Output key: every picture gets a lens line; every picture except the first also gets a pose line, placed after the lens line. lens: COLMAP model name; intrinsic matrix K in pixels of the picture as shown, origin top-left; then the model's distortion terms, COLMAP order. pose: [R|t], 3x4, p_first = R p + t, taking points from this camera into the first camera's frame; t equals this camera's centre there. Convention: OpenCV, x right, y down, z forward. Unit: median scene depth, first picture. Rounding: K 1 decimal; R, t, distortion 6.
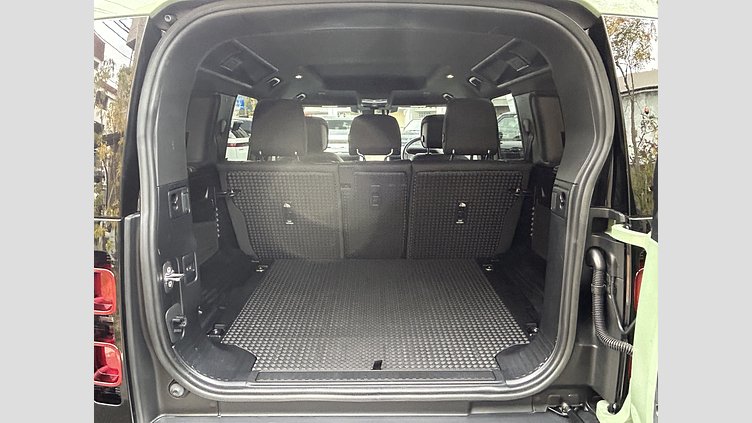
lens RADIAL K [[484.7, 0, 374.8], [0, 484.7, 207.5], [0, 0, 1]] dist [-0.004742, -0.000937]
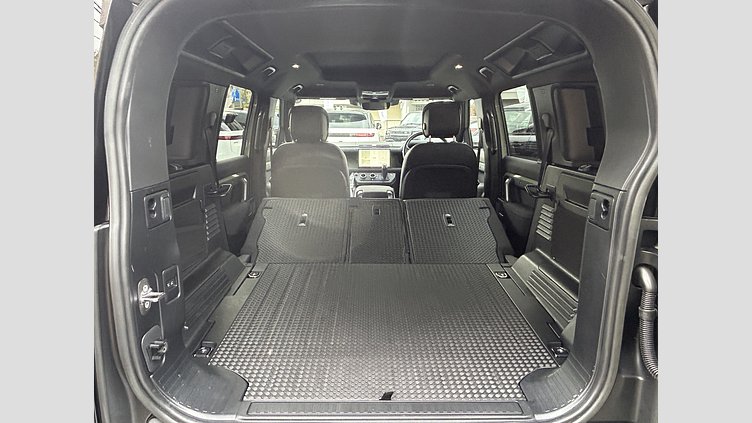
lens RADIAL K [[484.7, 0, 371.5], [0, 484.7, 208.9], [0, 0, 1]] dist [-0.004742, -0.000937]
pose [[0.999983, 0.005117, 0.002708, -0.025246], [-0.005163, 0.999839, 0.017205, -0.024727], [-0.002620, -0.017219, 0.999848, 0.128530]]
